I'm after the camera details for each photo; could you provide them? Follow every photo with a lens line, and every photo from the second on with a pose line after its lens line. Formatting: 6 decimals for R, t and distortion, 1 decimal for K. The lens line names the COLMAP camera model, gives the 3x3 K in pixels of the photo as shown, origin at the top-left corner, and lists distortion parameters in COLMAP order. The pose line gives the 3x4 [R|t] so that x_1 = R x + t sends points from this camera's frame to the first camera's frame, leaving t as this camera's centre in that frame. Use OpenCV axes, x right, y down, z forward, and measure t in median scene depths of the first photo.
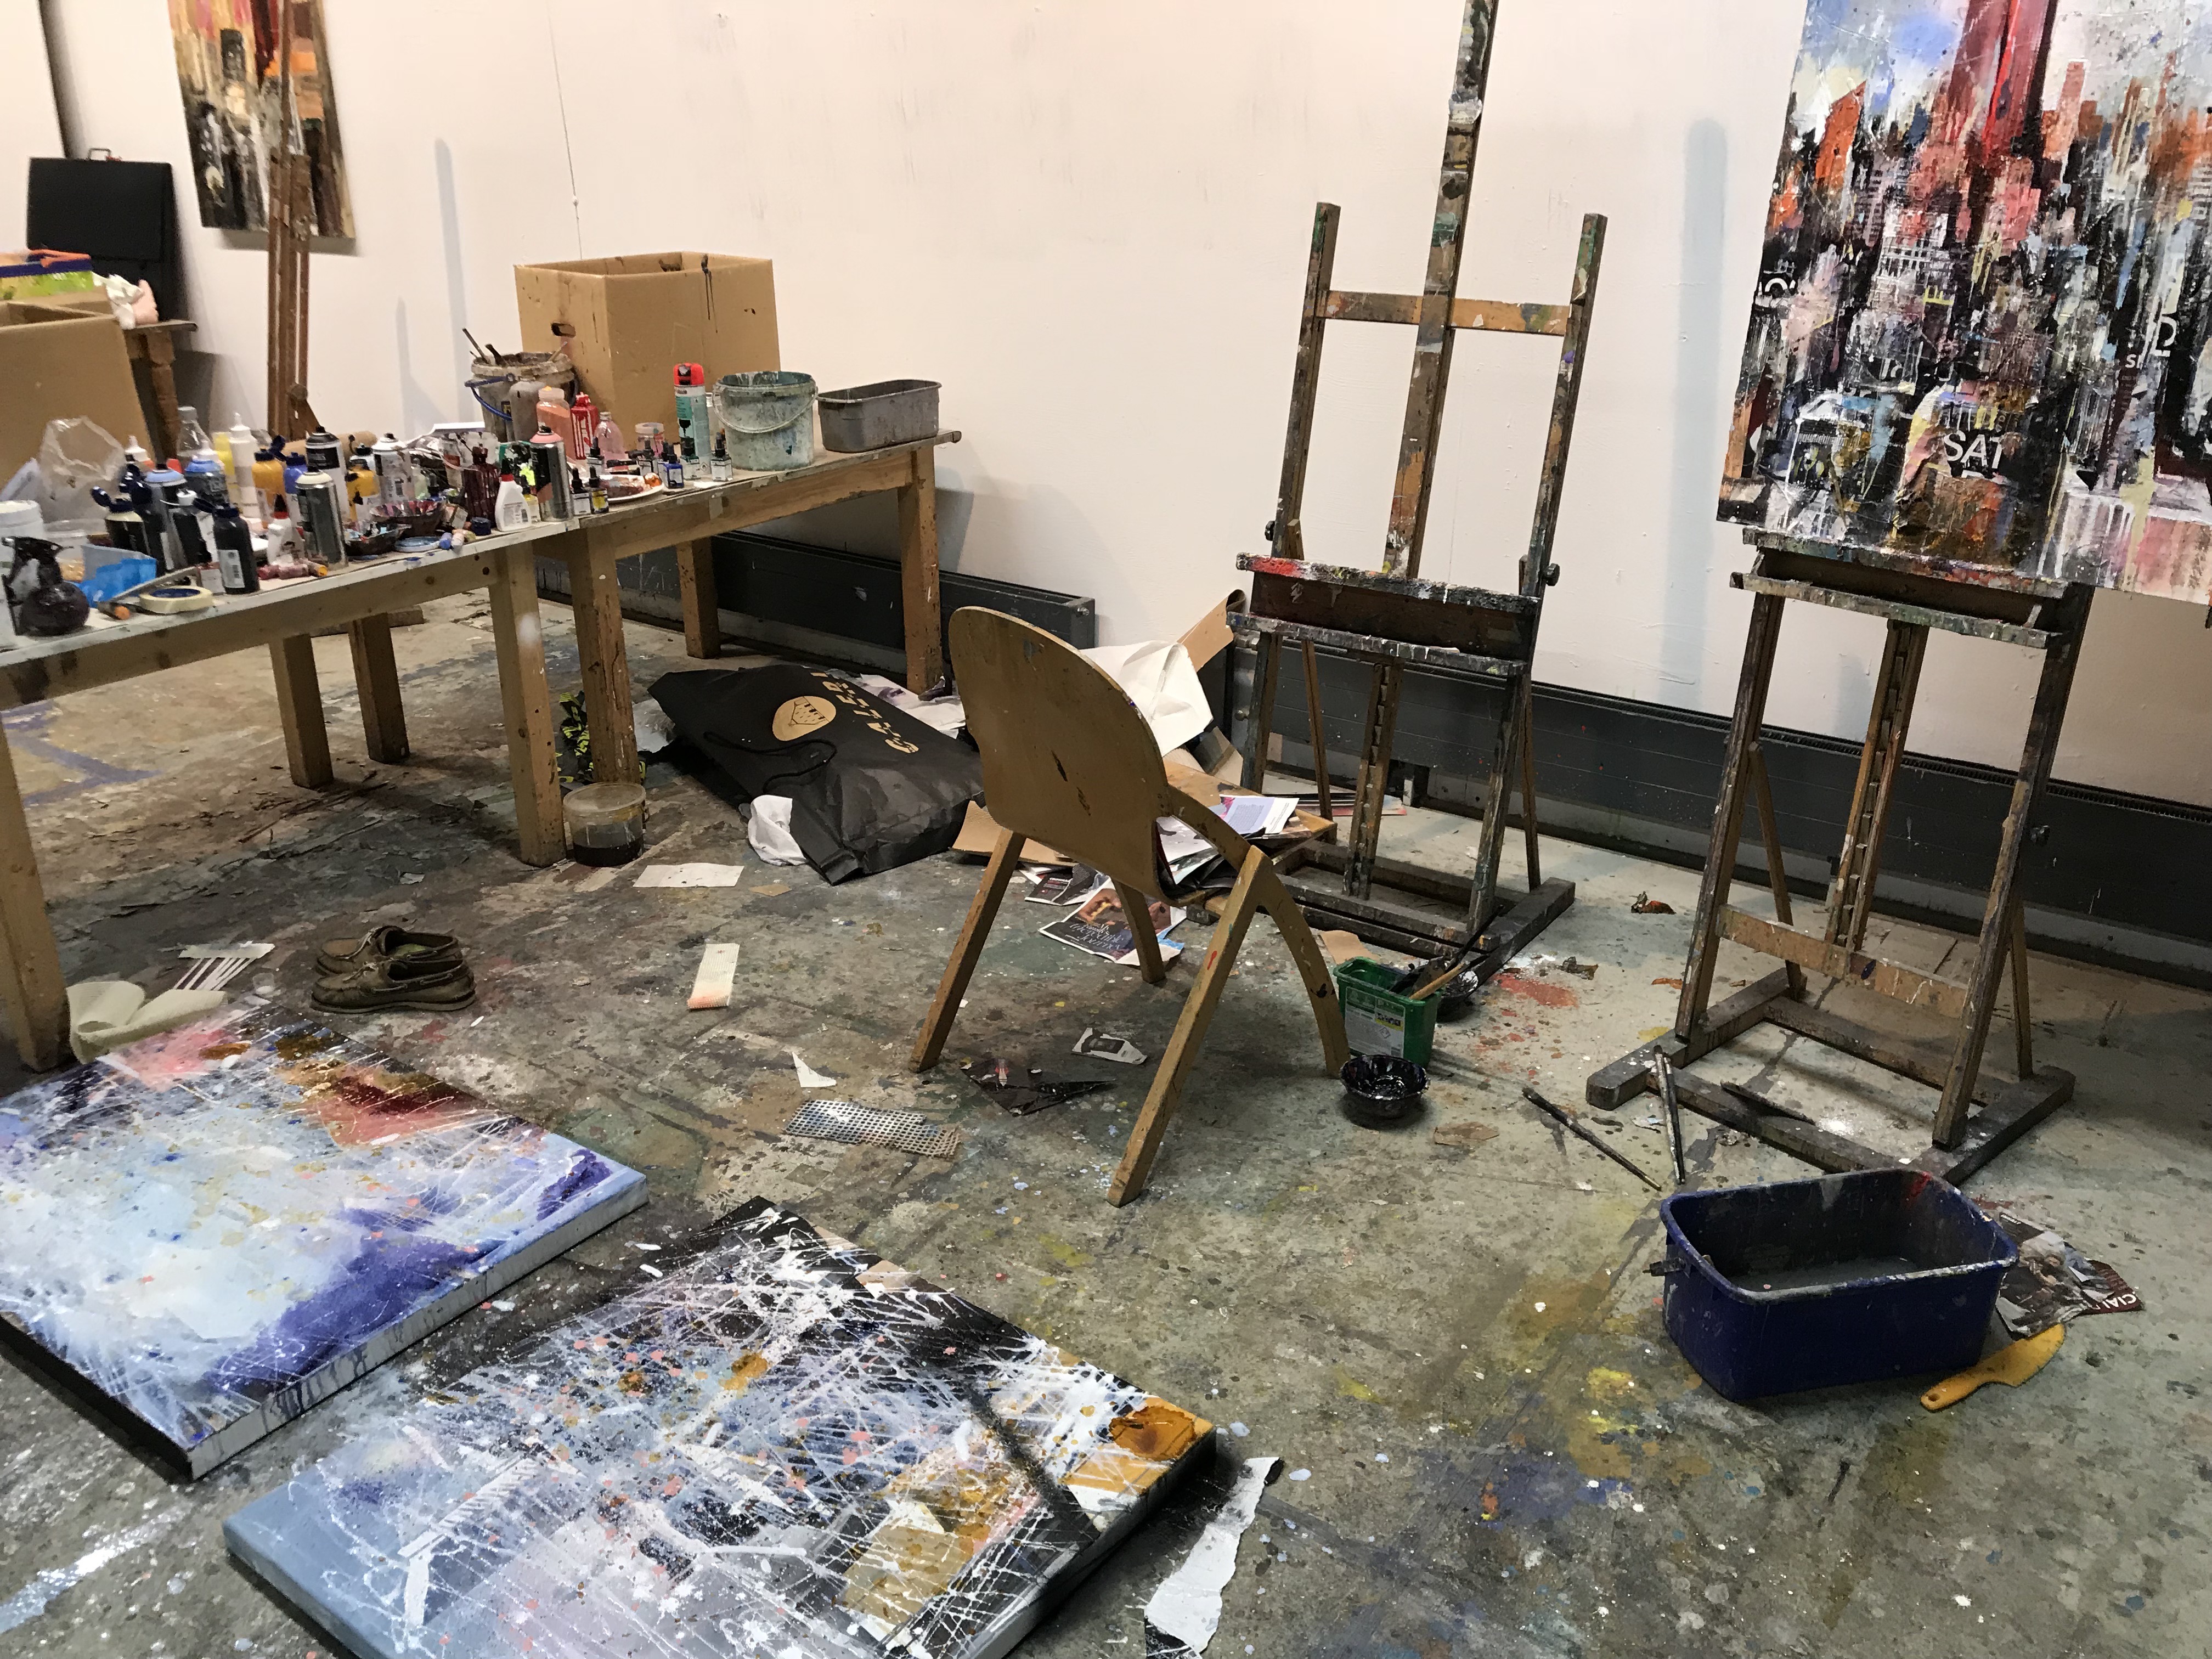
lens RADIAL K [[1800.4, 0, 1109.9], [0, 1800.4, 862.6], [0, 0, 1]] dist [0.013968, -0.019041]
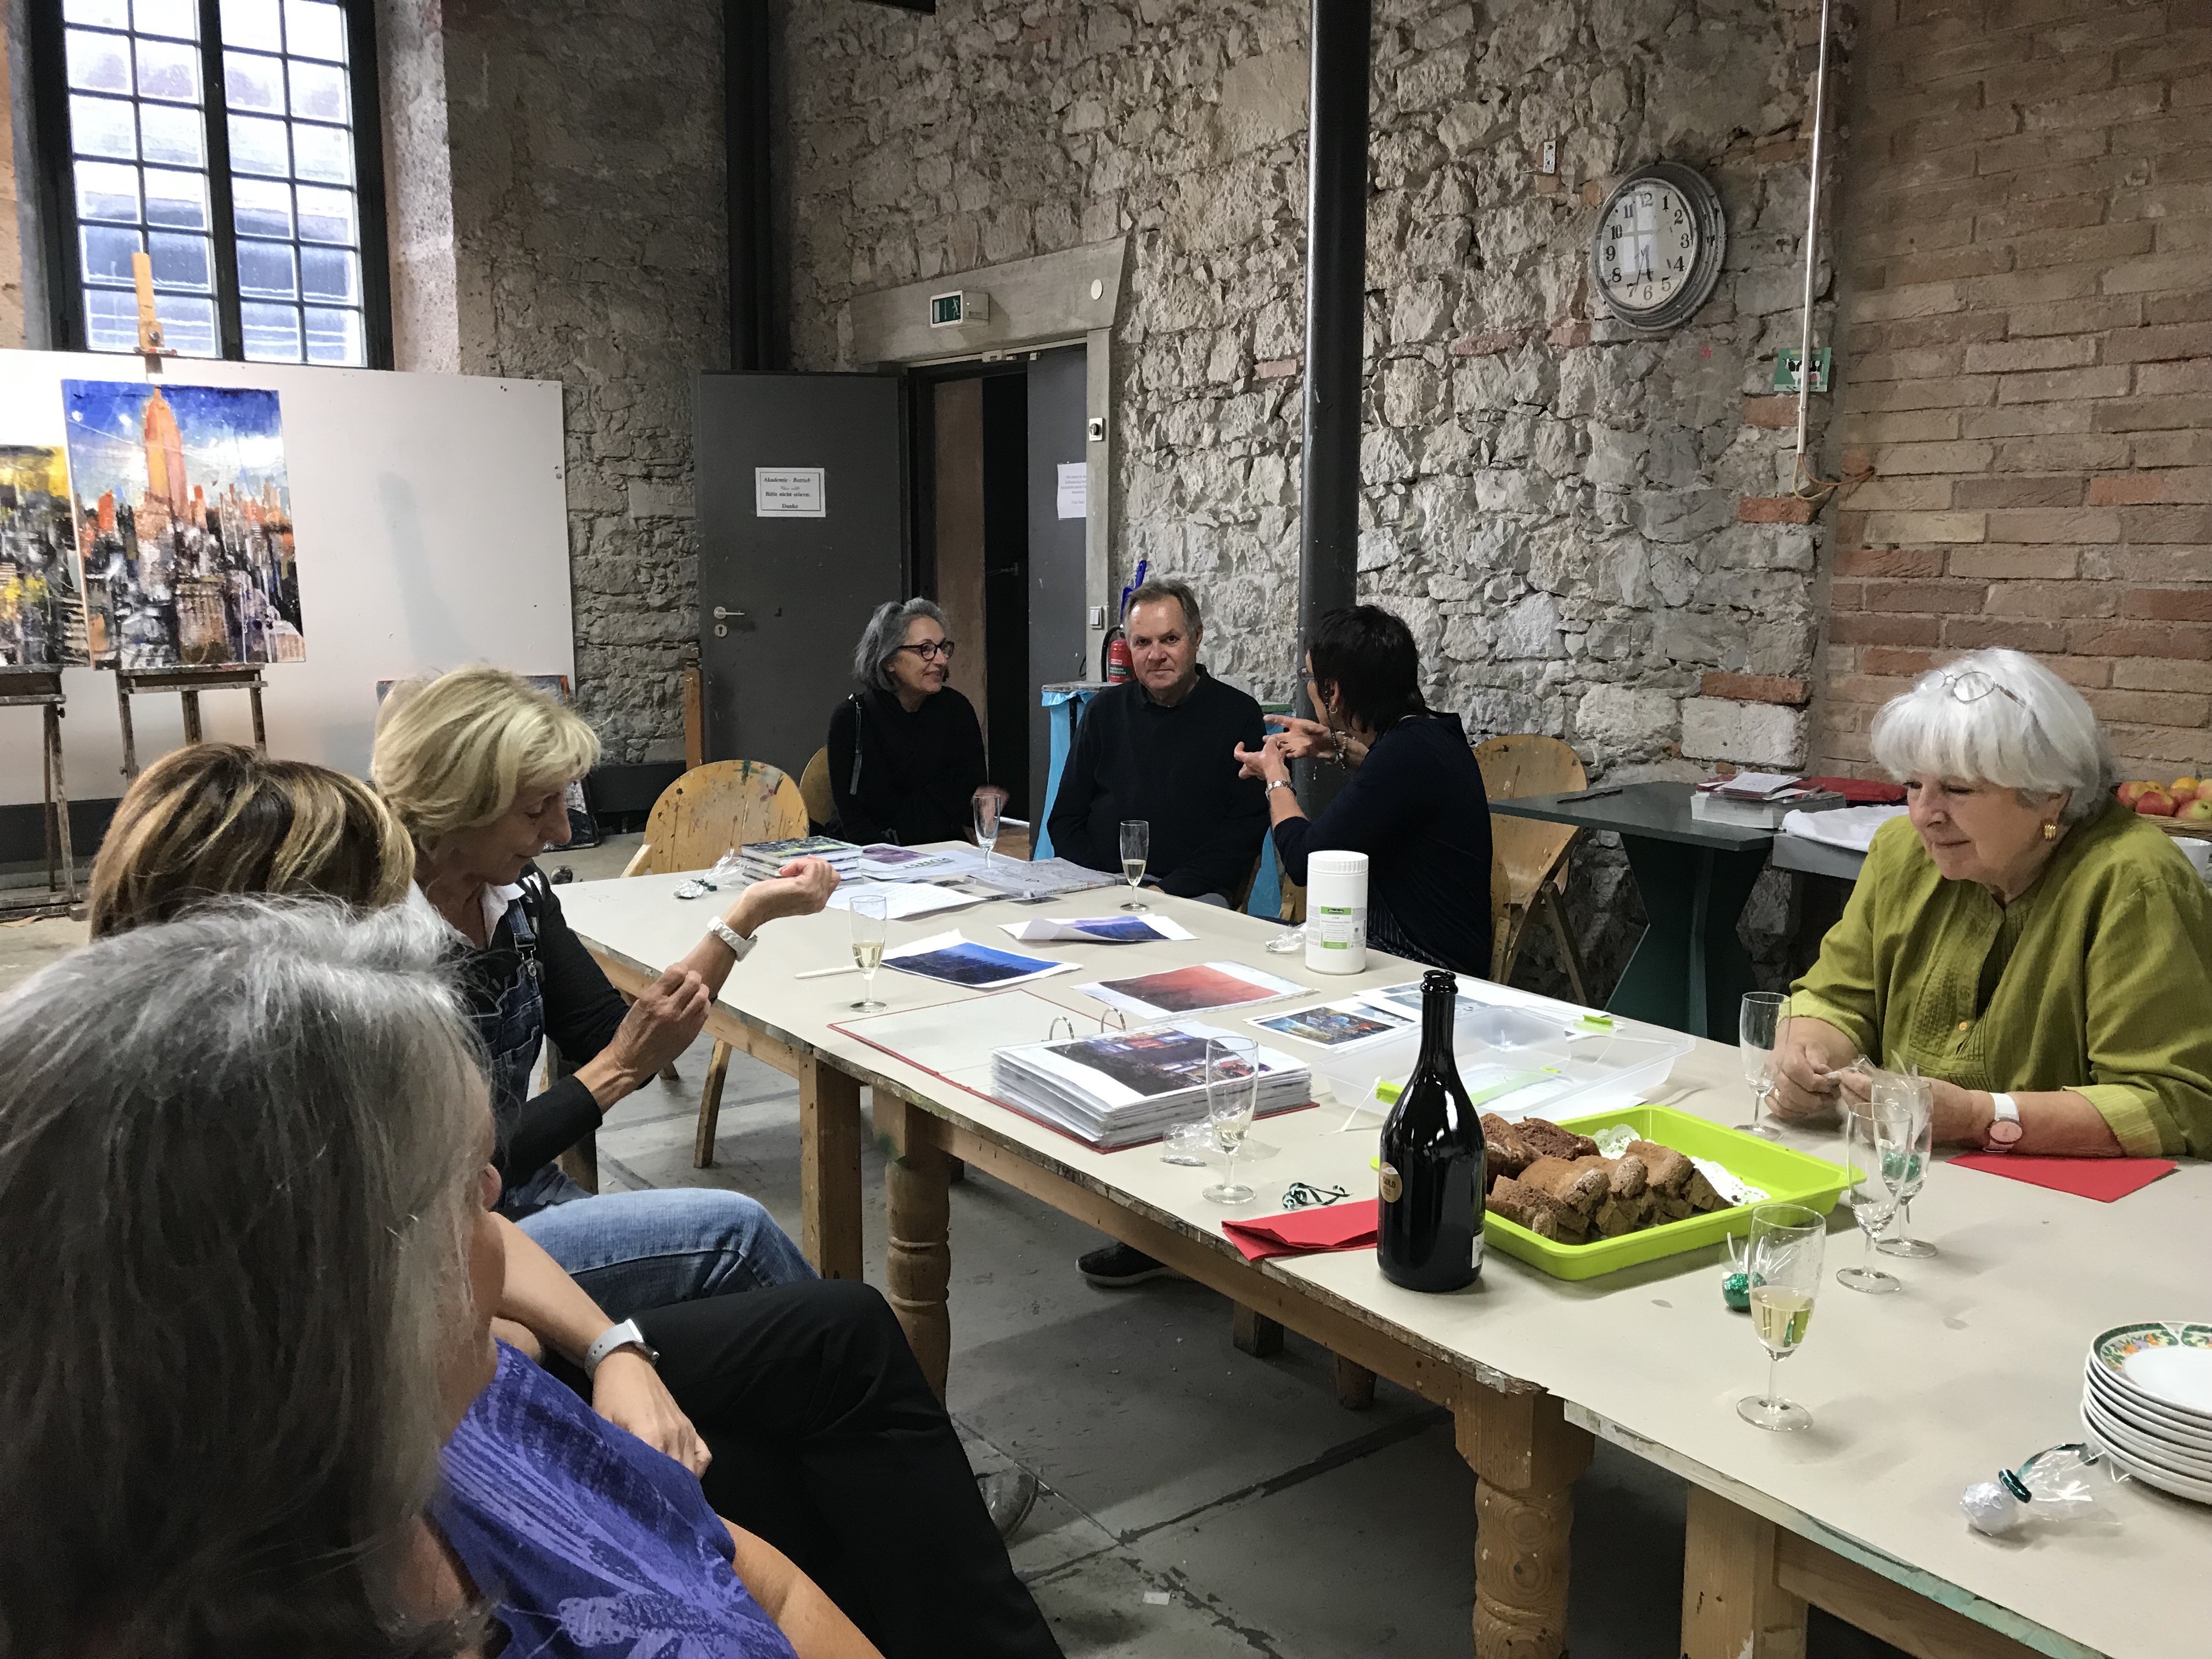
lens RADIAL K [[1800.4, 0, 1104.2], [0, 1800.4, 823.6], [0, 0, 1]] dist [0.013968, -0.019041]
pose [[0.310058, -0.143169, 0.939876, -1.105477], [0.370564, 0.928609, 0.019207, 0.320001], [-0.875527, 0.342328, 0.340976, -0.623486]]
